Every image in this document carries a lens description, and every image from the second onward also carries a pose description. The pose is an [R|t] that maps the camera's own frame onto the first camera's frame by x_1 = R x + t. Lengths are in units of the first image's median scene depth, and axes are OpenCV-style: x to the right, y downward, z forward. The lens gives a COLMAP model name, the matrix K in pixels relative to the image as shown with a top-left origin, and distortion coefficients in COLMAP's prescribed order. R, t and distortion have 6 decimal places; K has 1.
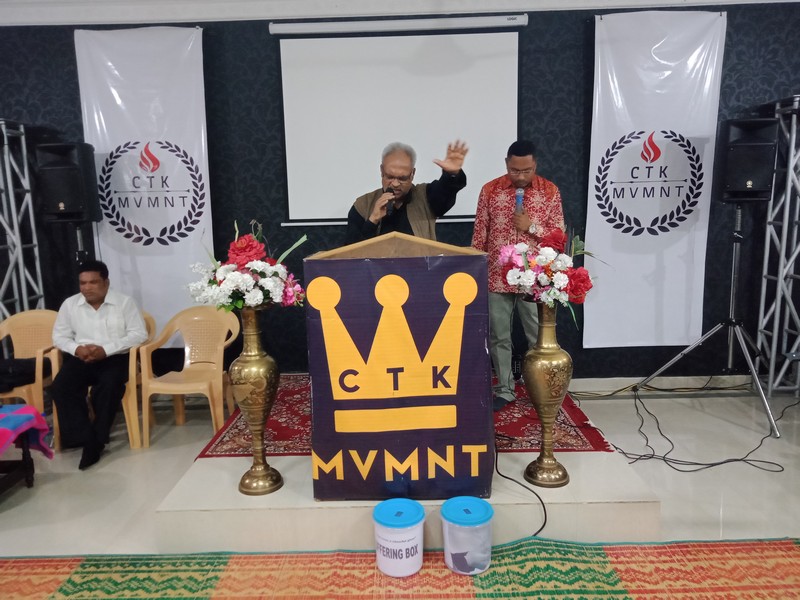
lens RADIAL K [[583.0, 0, 396.8], [0, 583.0, 301.4], [0, 0, 1]] dist [0.008460, 0.007382]
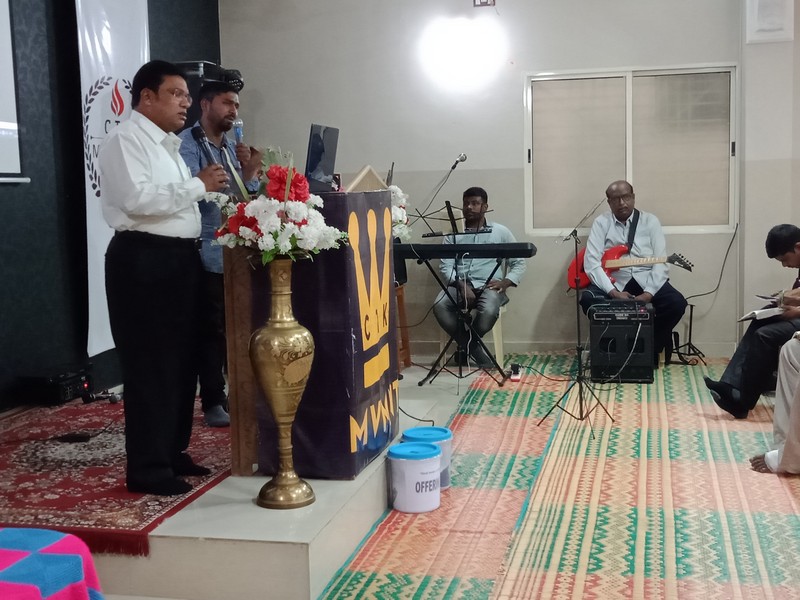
lens RADIAL K [[1060.8, 0, 399.5], [0, 1060.8, 300.6], [0, 0, 1]] dist [0.011103, 0.005526]
pose [[0.219623, -0.083683, 0.971989, -0.985412], [0.172069, 0.984018, 0.045840, 0.016618], [-0.960291, 0.157182, 0.230512, 0.334637]]
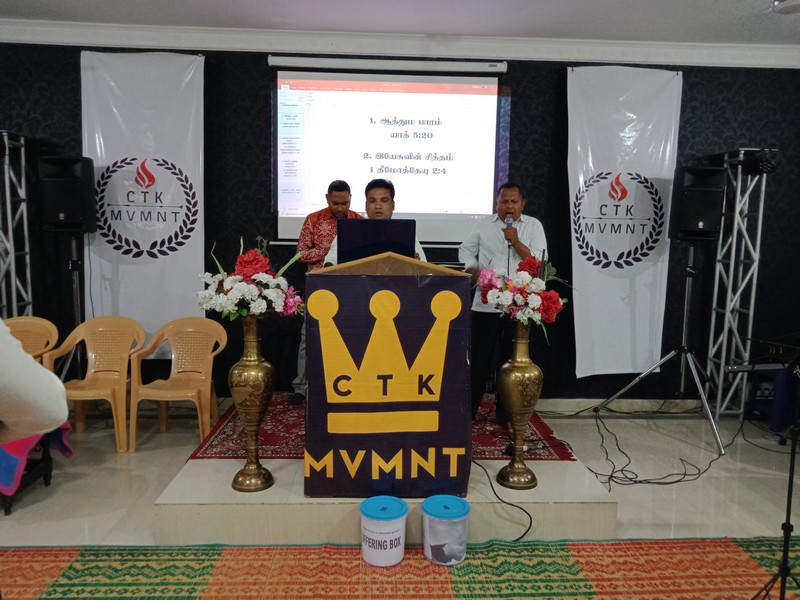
lens RADIAL K [[590.7, 0, 397.8], [0, 590.7, 300.3], [0, 0, 1]] dist [0.008058, 0.000185]
pose [[0.997530, 0.037233, 0.059561, -0.029612], [-0.034280, 0.998168, -0.049848, 0.016582], [-0.061308, 0.047683, 0.996979, -0.071314]]
